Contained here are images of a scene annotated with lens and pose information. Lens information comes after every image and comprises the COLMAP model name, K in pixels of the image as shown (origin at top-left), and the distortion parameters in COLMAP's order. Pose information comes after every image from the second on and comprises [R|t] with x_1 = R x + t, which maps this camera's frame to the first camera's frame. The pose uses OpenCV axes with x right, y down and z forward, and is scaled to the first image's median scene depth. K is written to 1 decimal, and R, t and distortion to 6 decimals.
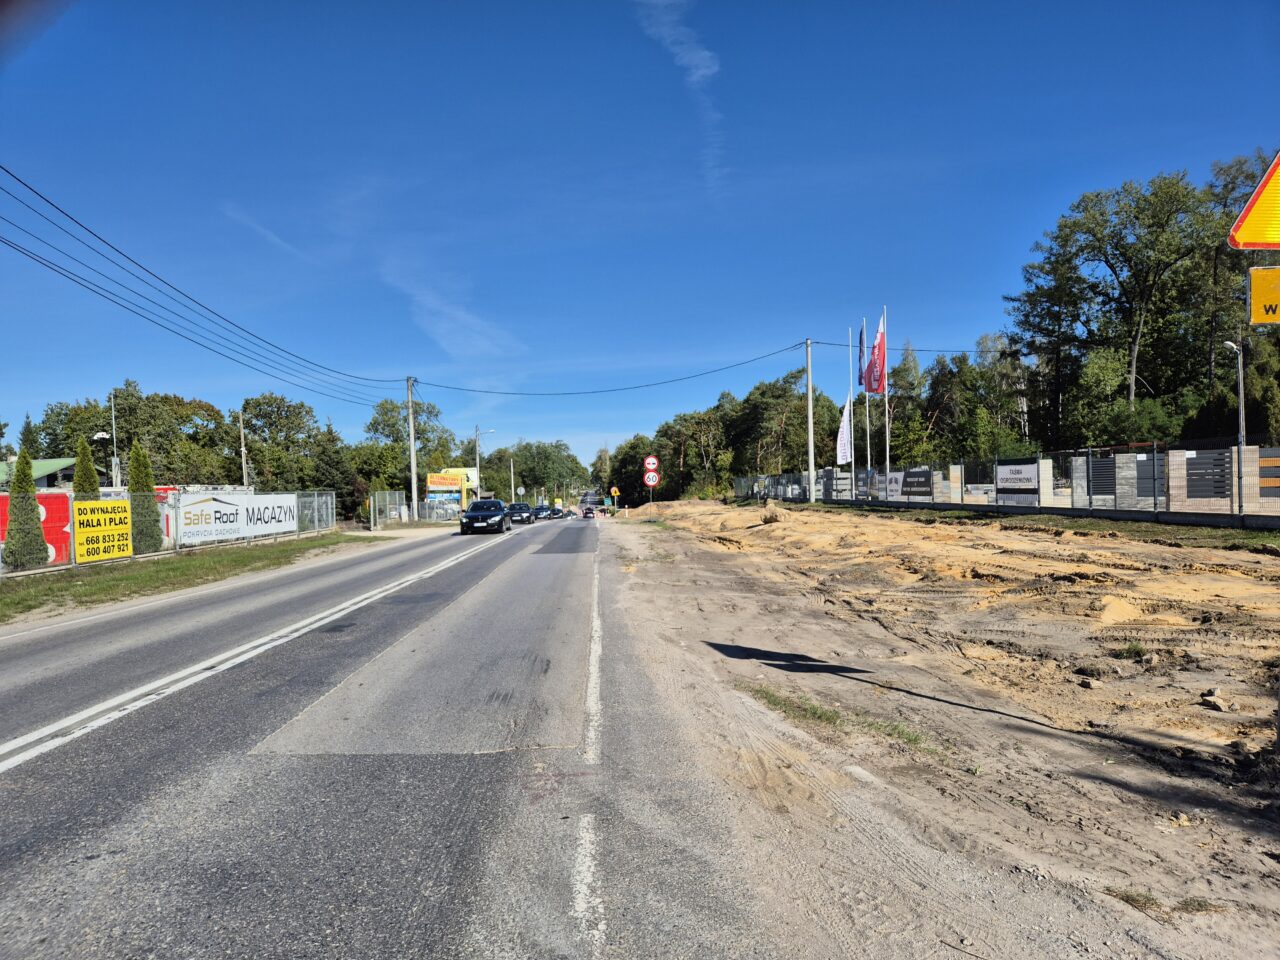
lens RADIAL K [[867.6, 0, 627.0], [0, 867.6, 494.9], [0, 0, 1]] dist [0.069407, -0.064371]
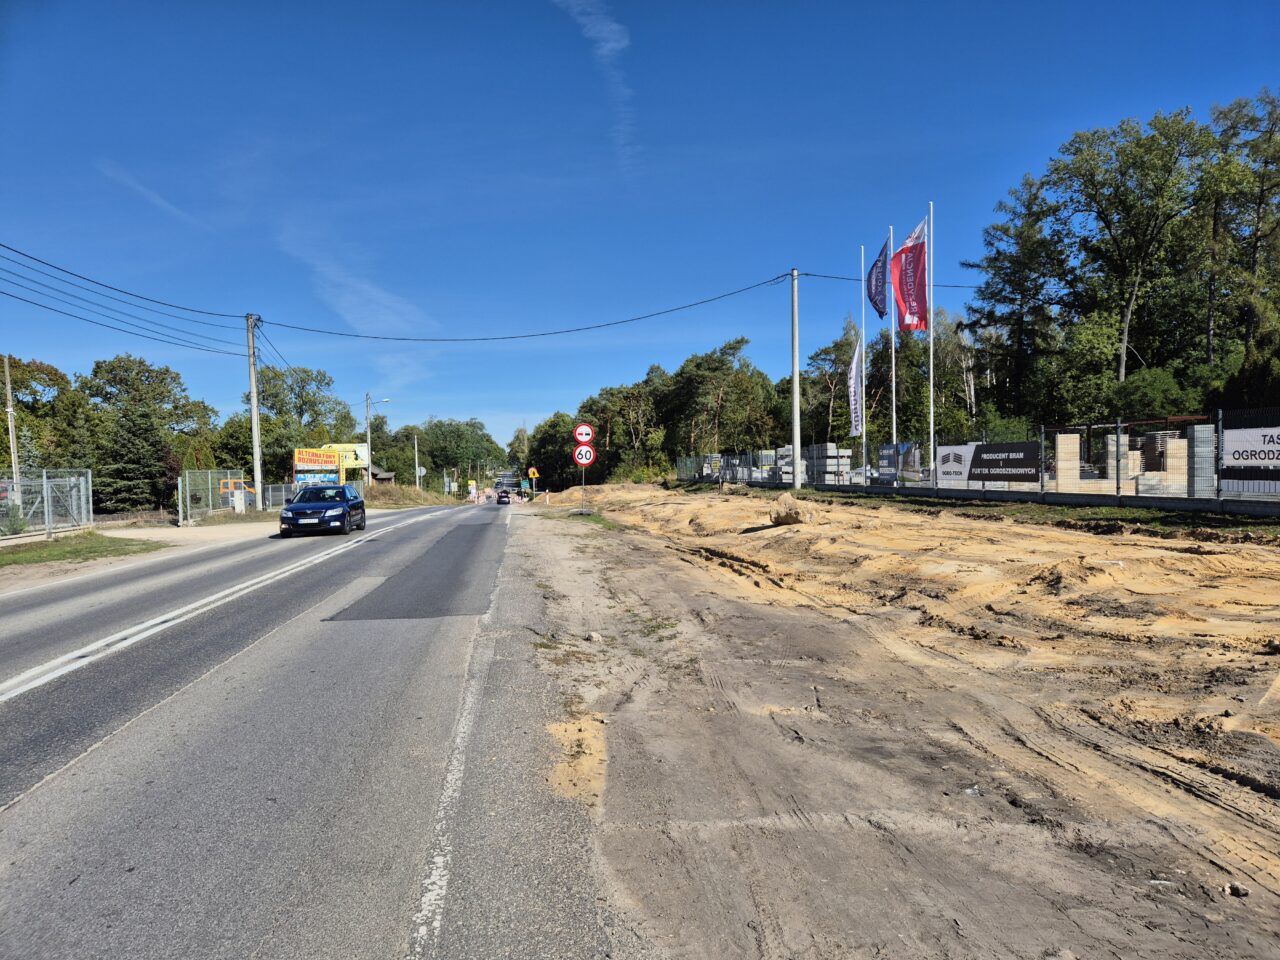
lens RADIAL K [[870.8, 0, 640.2], [0, 870.8, 499.2], [0, 0, 1]] dist [0.069678, -0.058609]
pose [[0.994153, 0.003053, 0.107934, -0.001754], [-0.005801, 0.999667, 0.025153, -0.000197], [-0.107822, -0.025632, 0.993840, 0.135919]]
